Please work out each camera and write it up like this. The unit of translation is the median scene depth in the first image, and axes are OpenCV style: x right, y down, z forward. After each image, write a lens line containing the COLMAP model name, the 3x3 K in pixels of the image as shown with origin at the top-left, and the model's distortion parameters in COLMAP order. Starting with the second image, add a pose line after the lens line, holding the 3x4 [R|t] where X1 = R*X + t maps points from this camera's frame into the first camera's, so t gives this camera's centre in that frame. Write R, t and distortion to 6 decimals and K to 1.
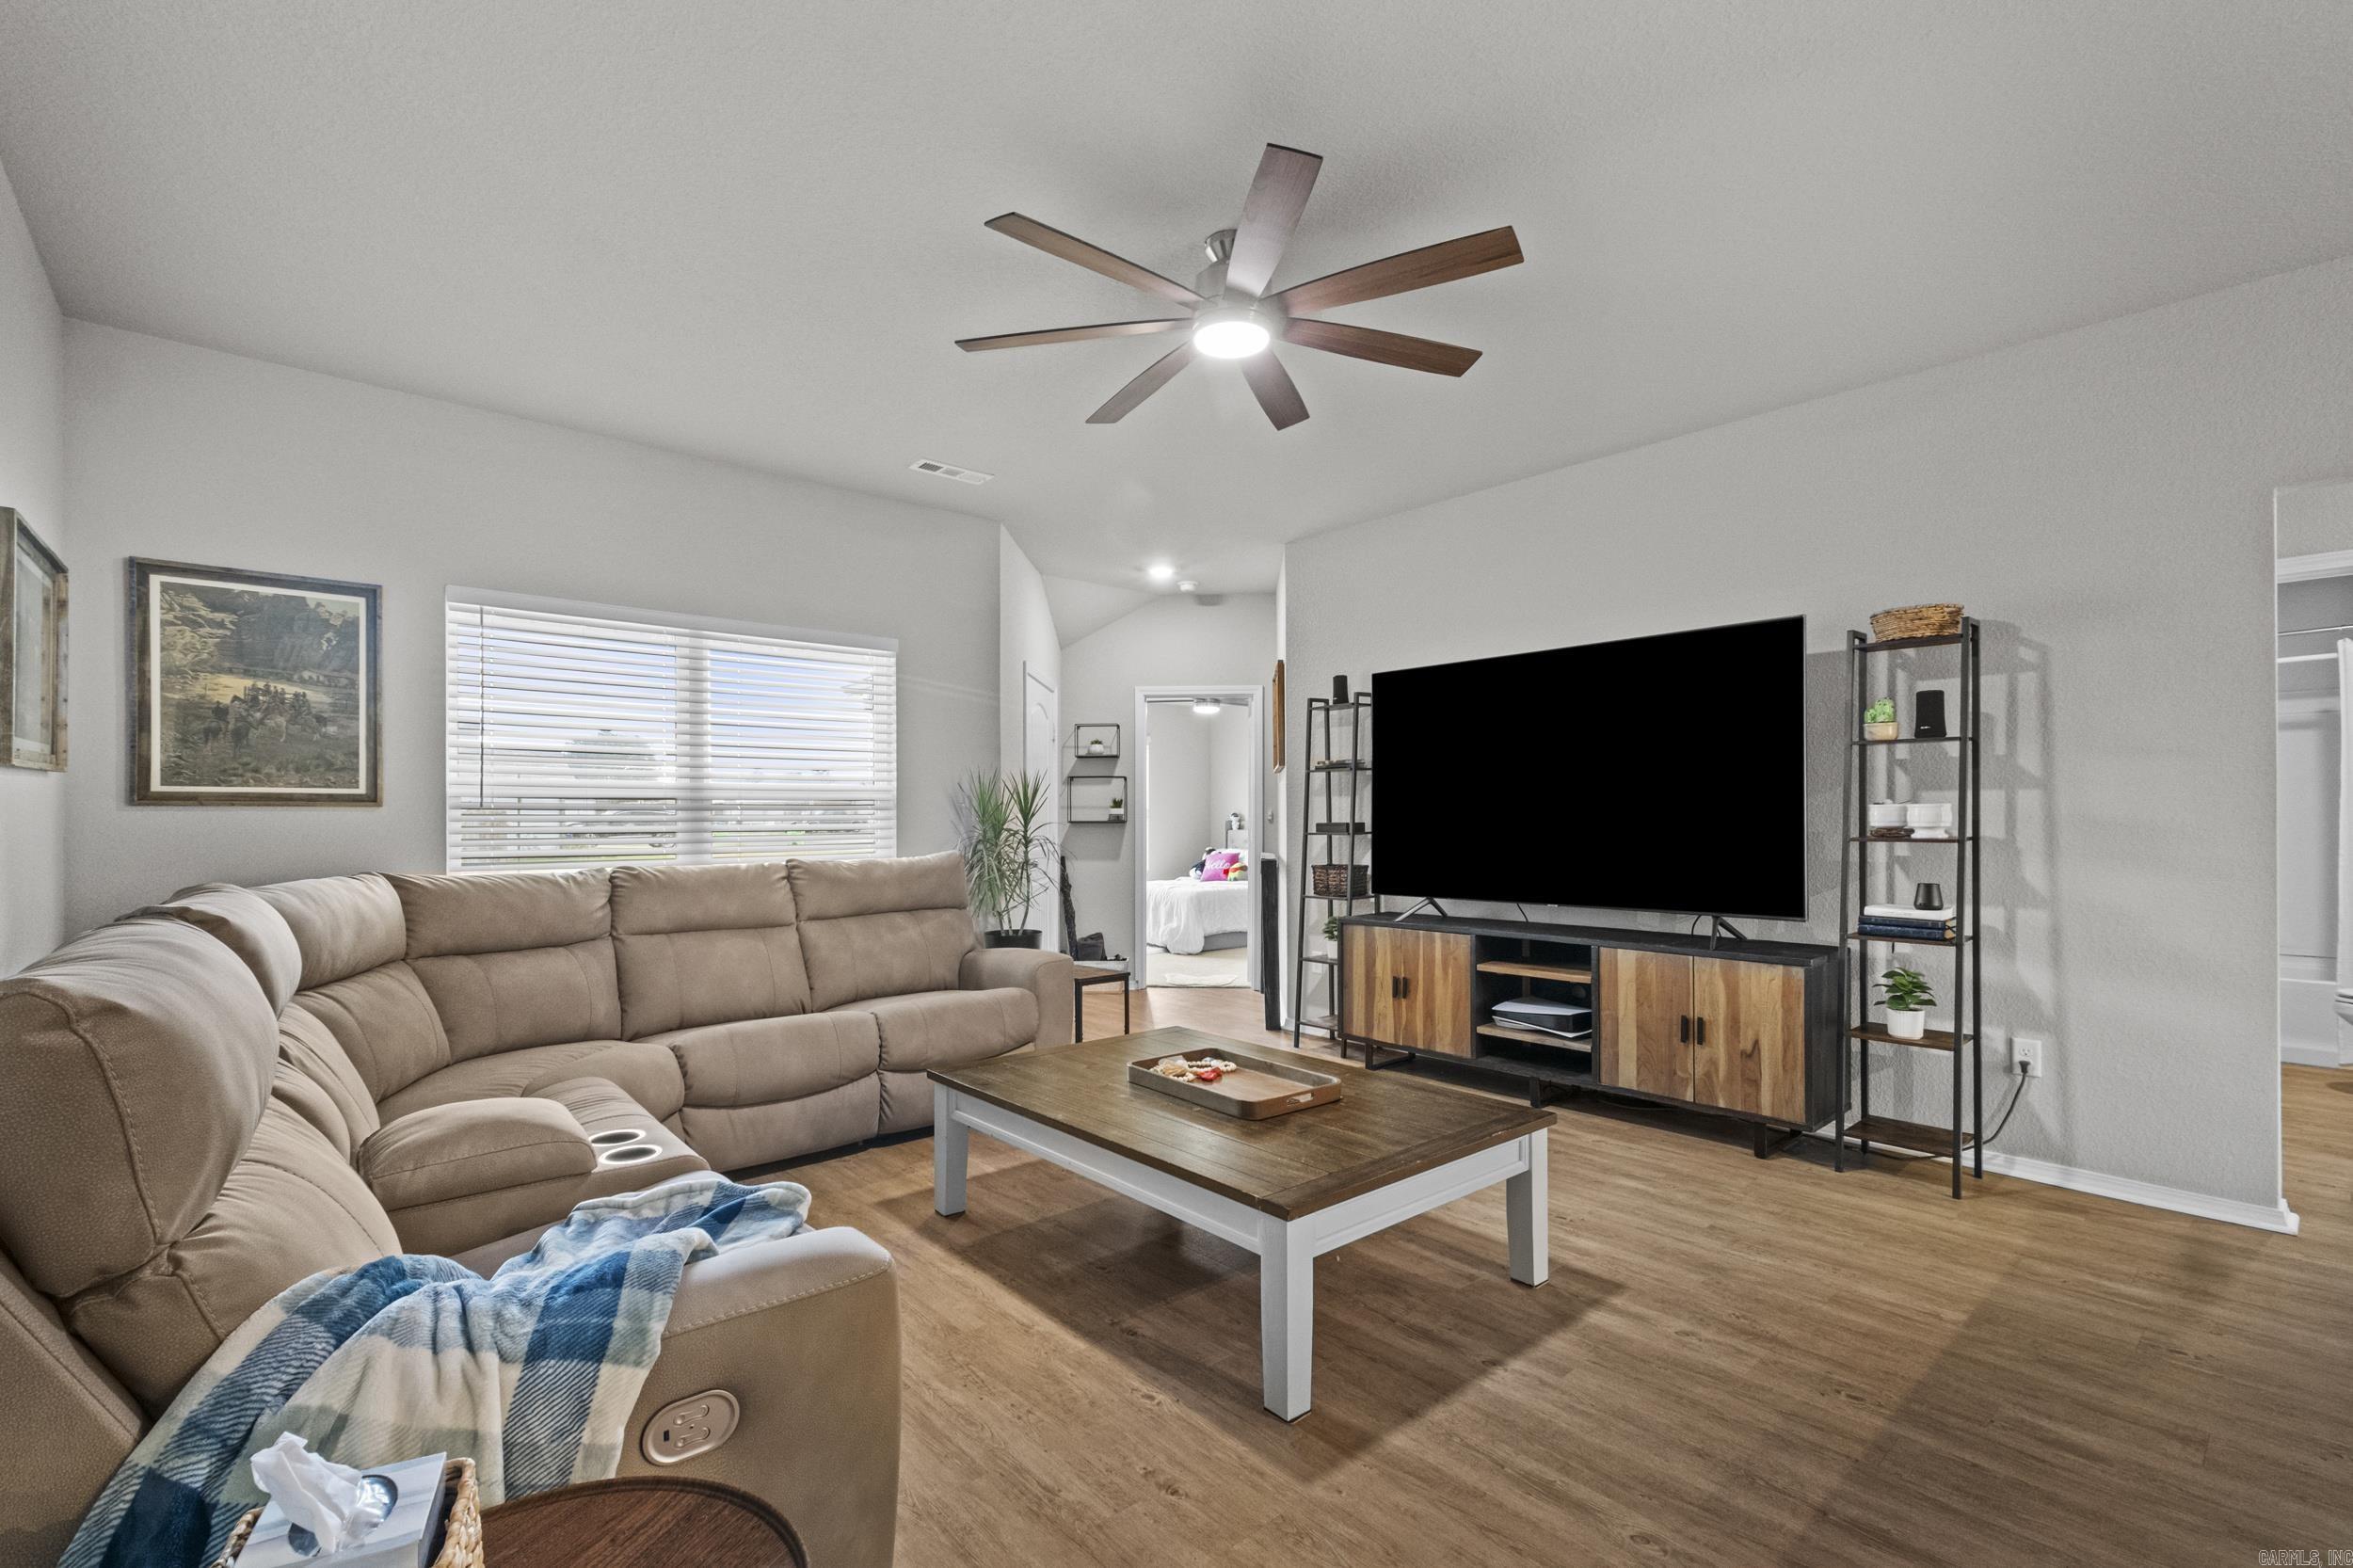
lens RADIAL K [[1031.8, 0, 1166.9], [0, 1031.8, 819.9], [0, 0, 1]] dist [0.008366, 0.000038]
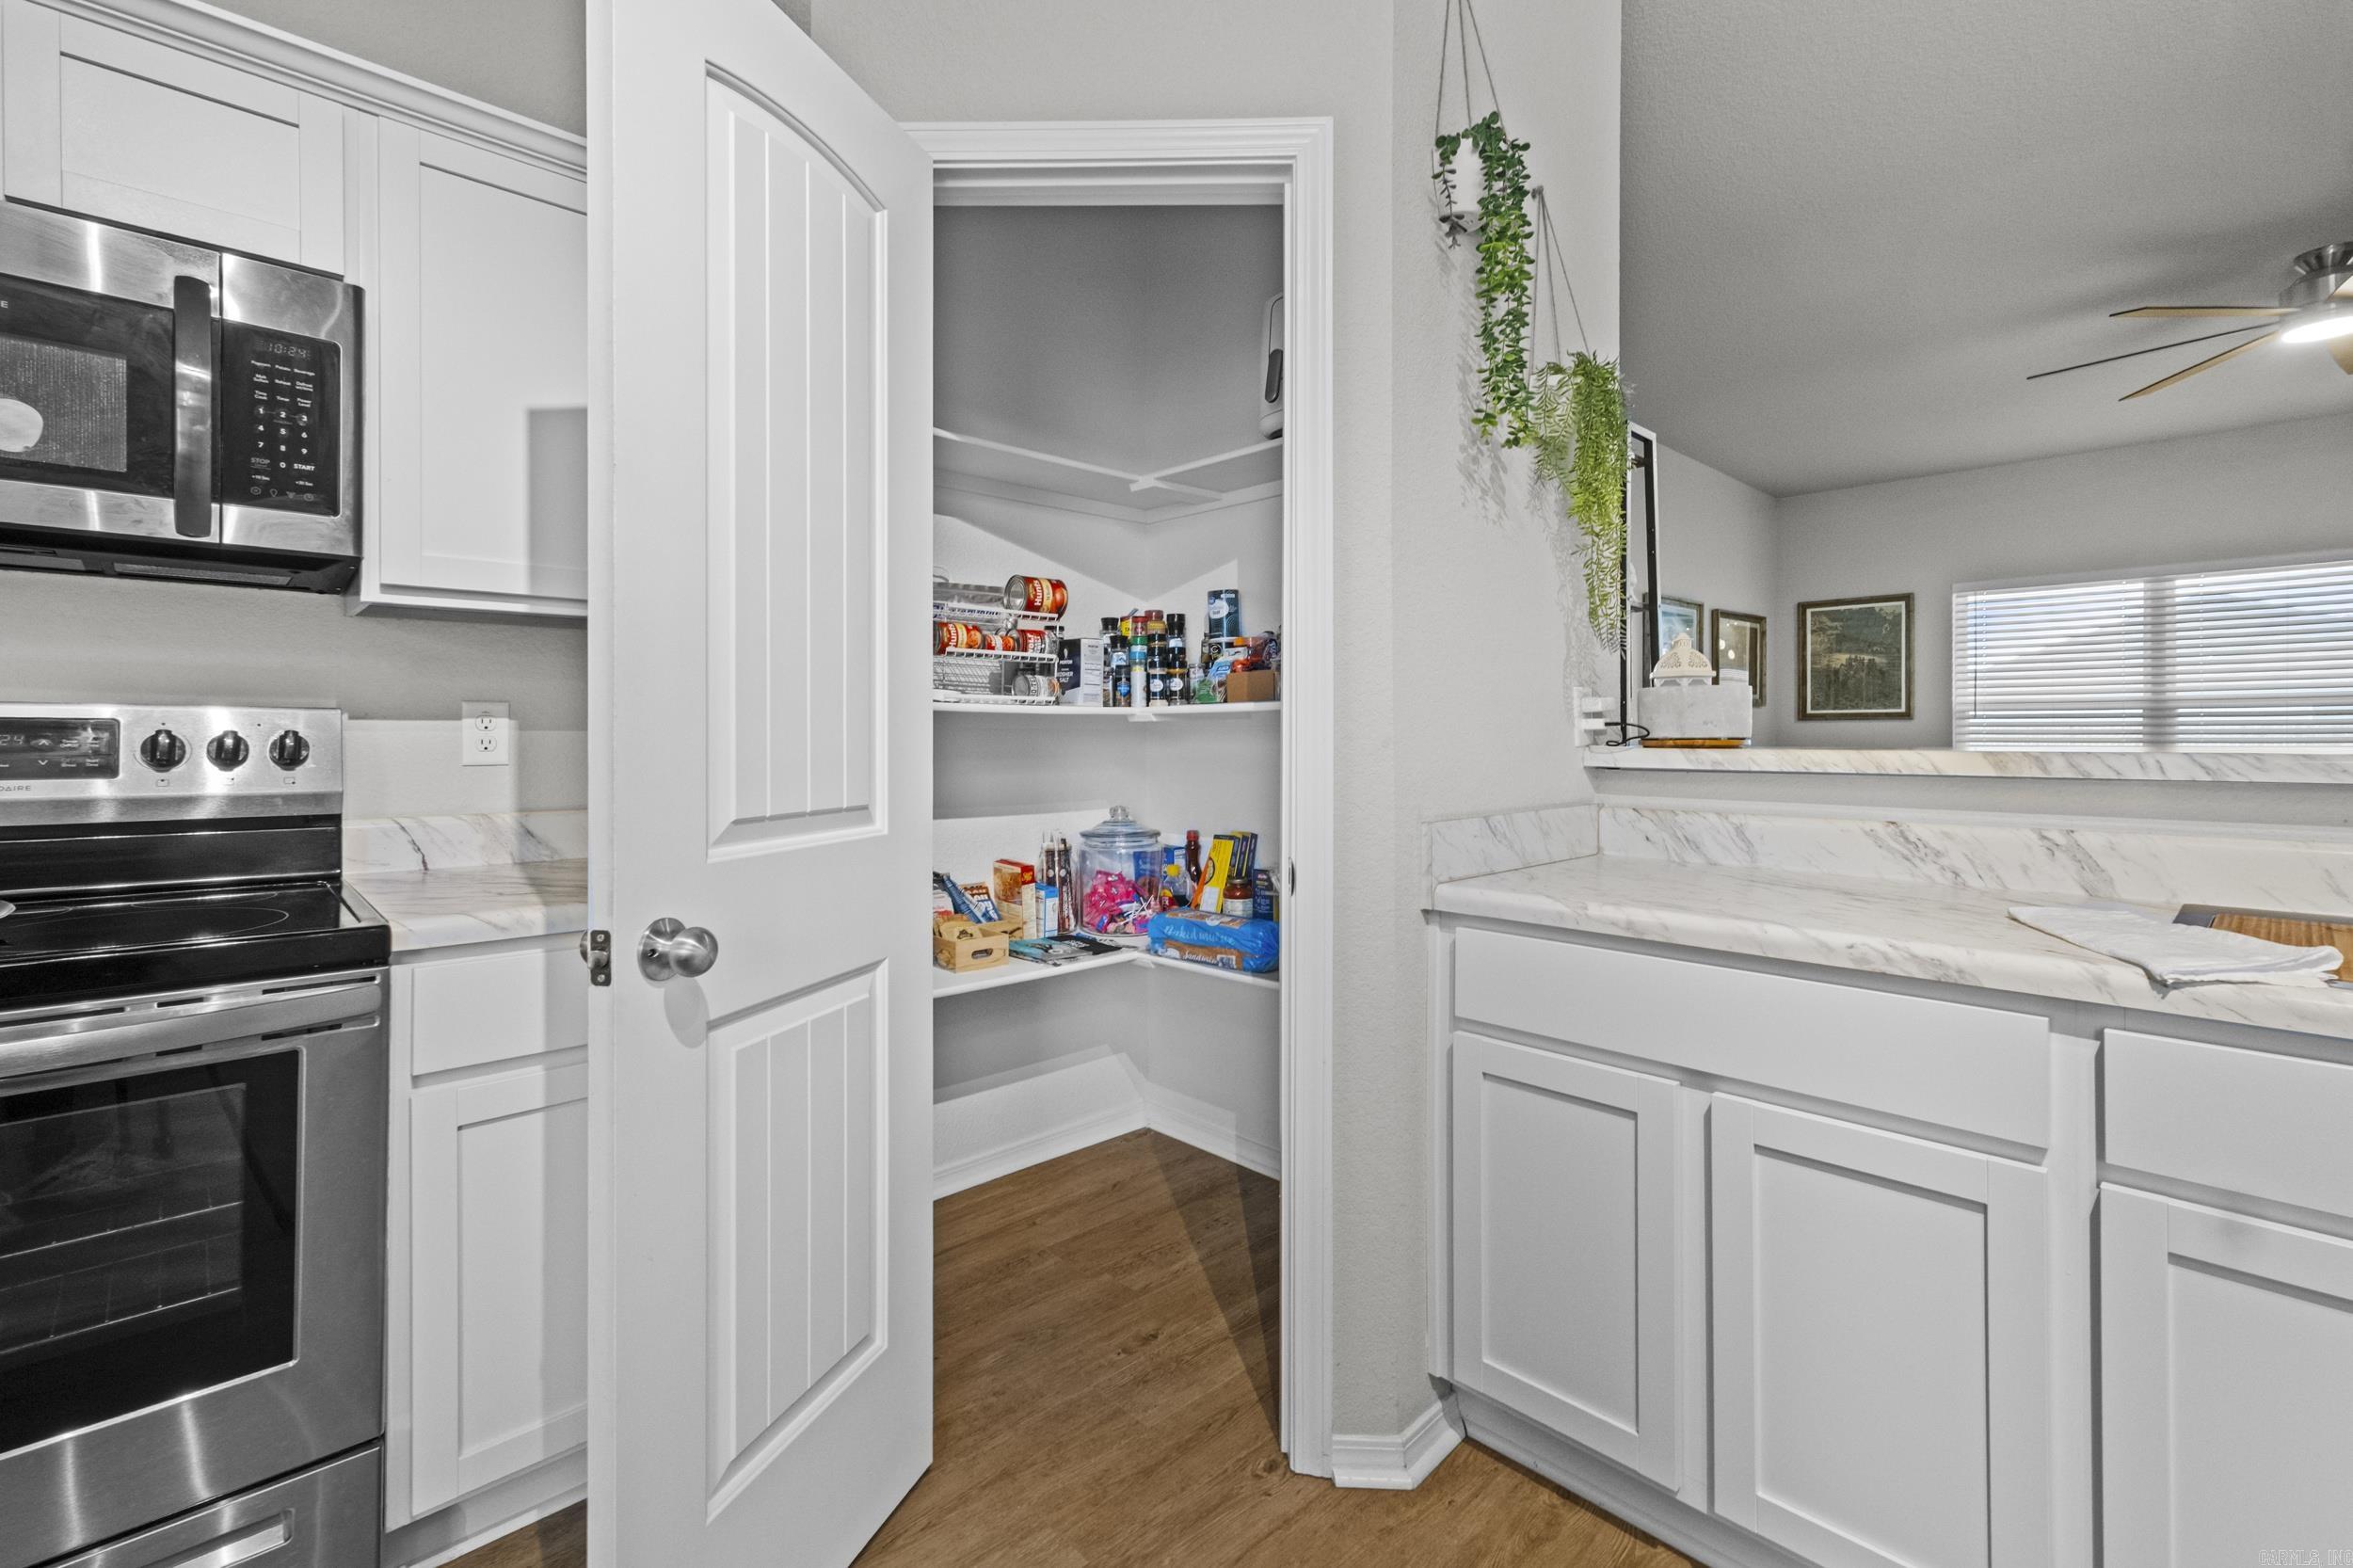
lens RADIAL K [[1033.9, 0, 1166.1], [0, 1033.9, 733.6], [0, 0, 1]] dist [0.007805, 0.000055]
pose [[0.033066, -0.000185, -0.999453, 1.015382], [-0.000324, 1.000000, -0.000196, 0.013673], [0.999453, 0.000330, 0.033066, -0.337009]]
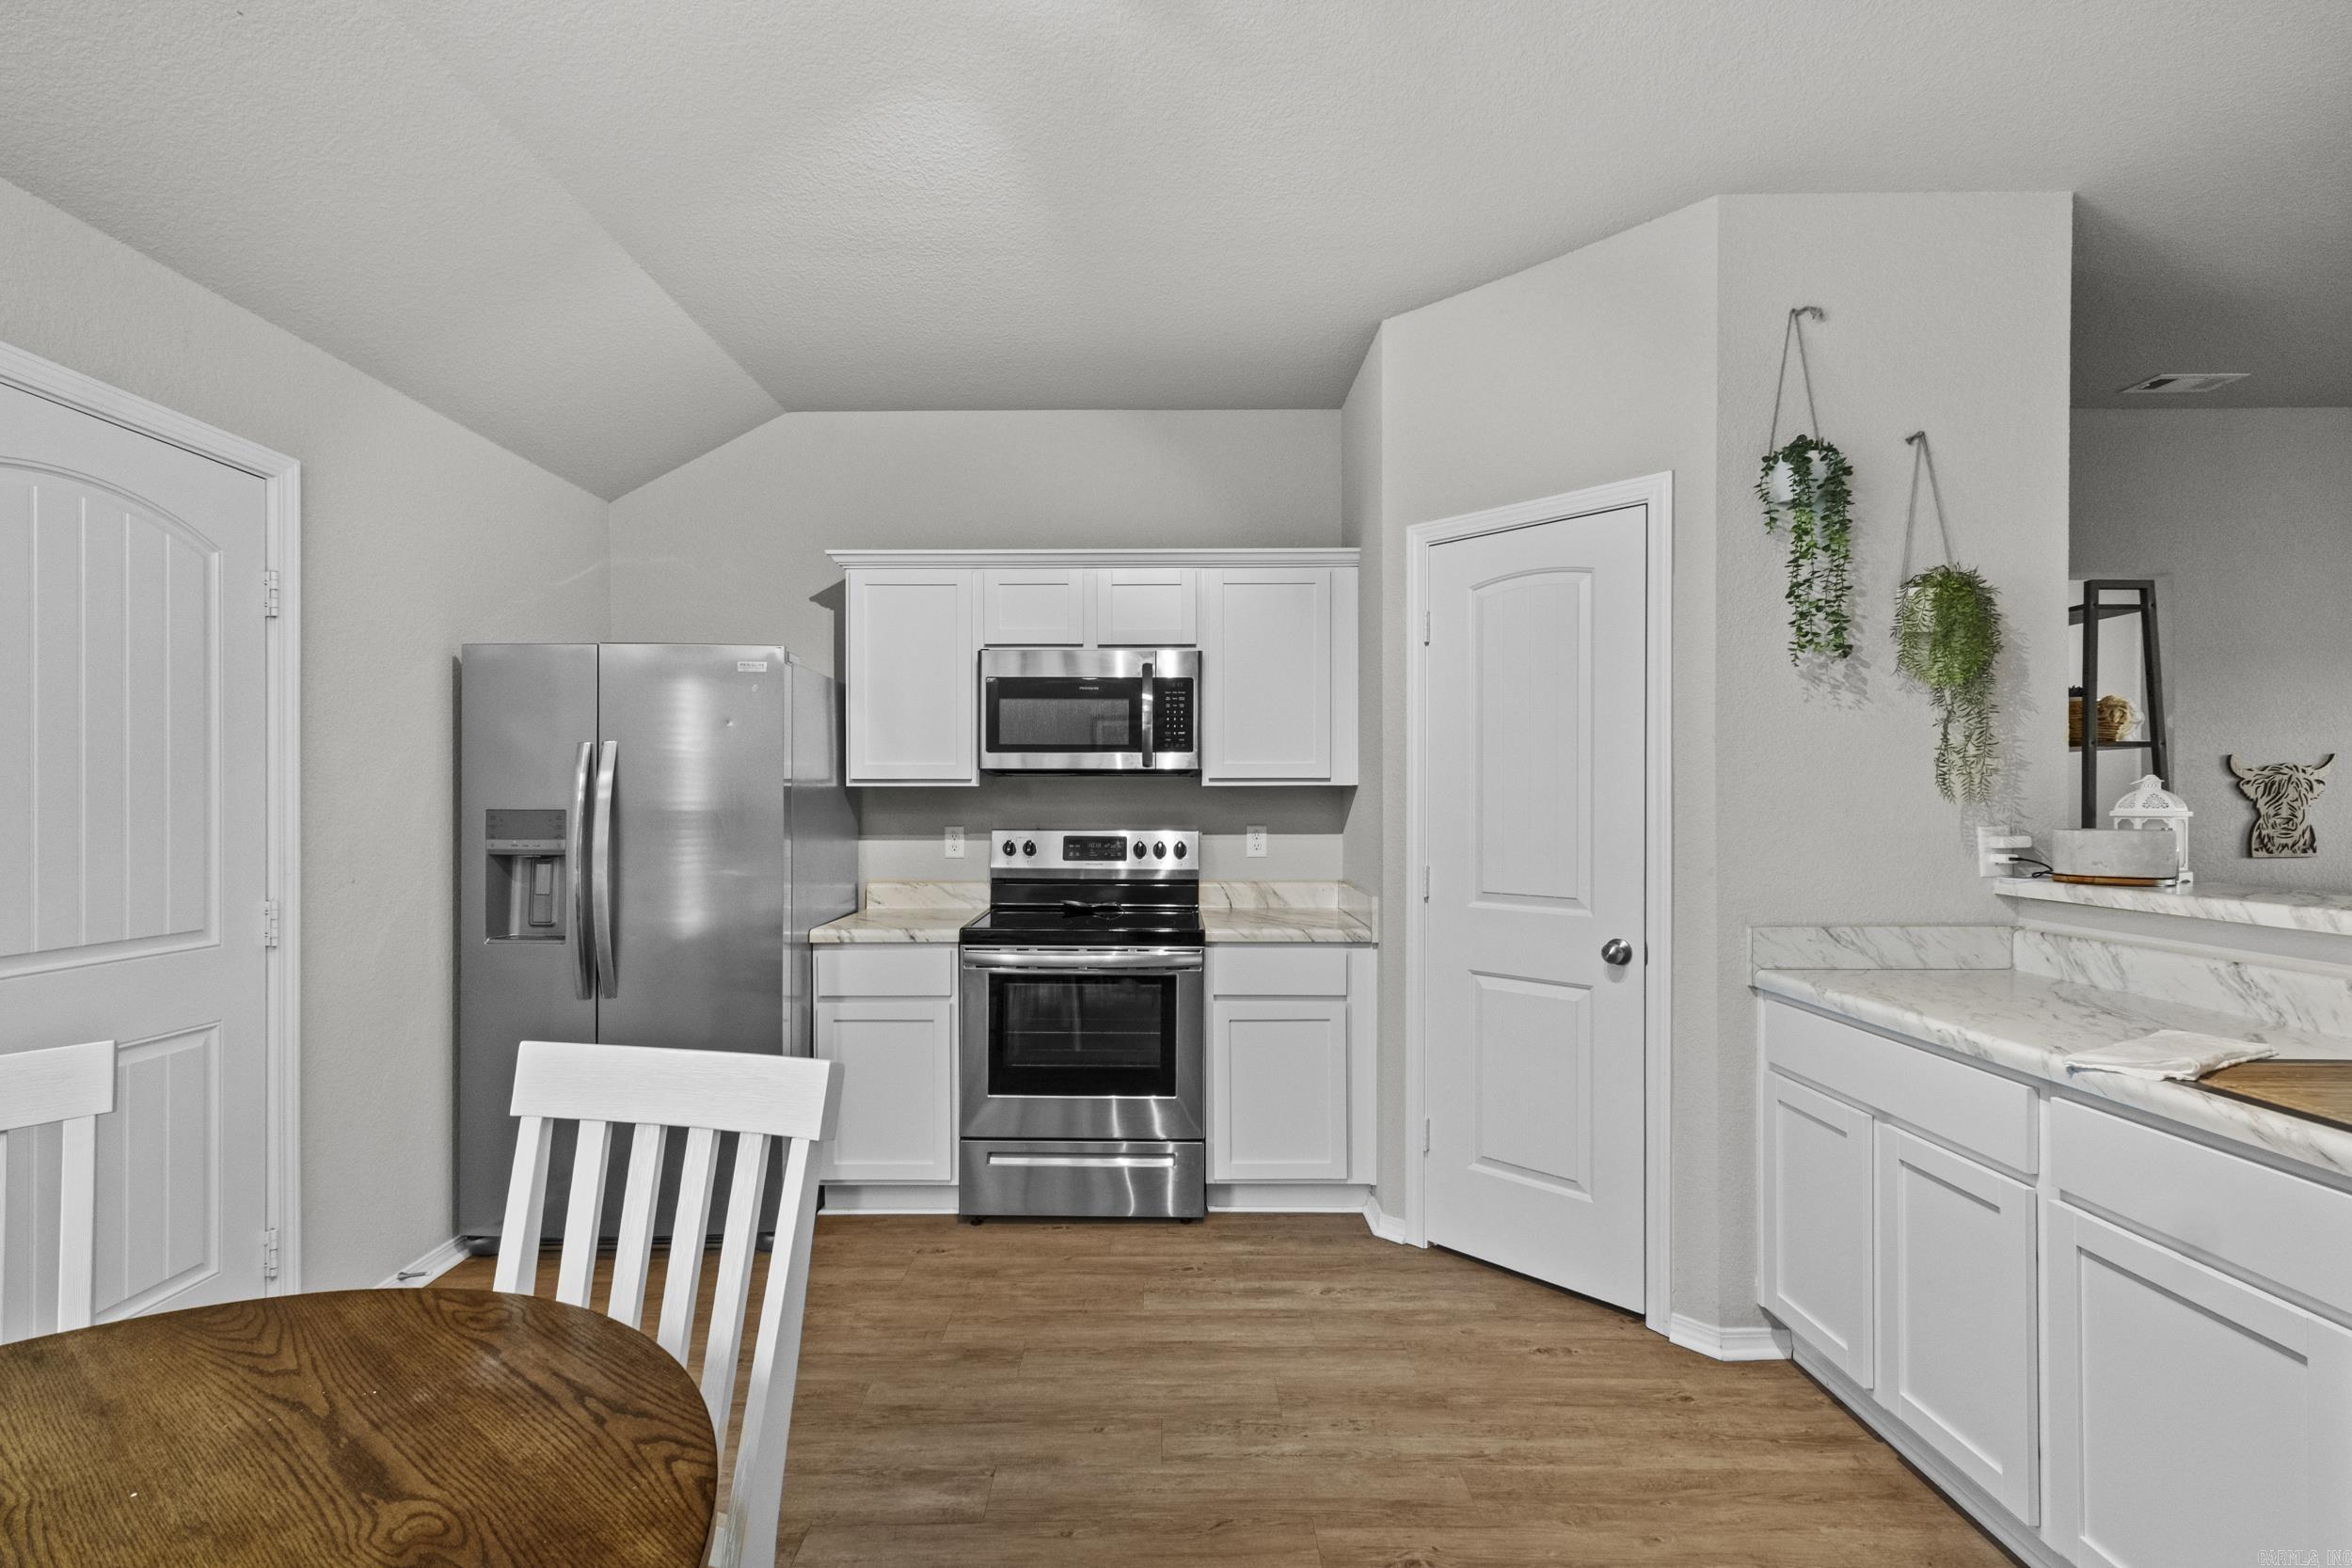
lens RADIAL K [[1023.5, 0, 1162.1], [0, 1023.5, 800.4], [0, 0, 1]] dist [0.005127, 0.000003]
pose [[-0.660642, 0.003380, -0.750694, 1.328998], [0.000412, 0.999991, 0.004140, -0.034565], [0.750701, 0.002426, -0.660637, -0.040104]]
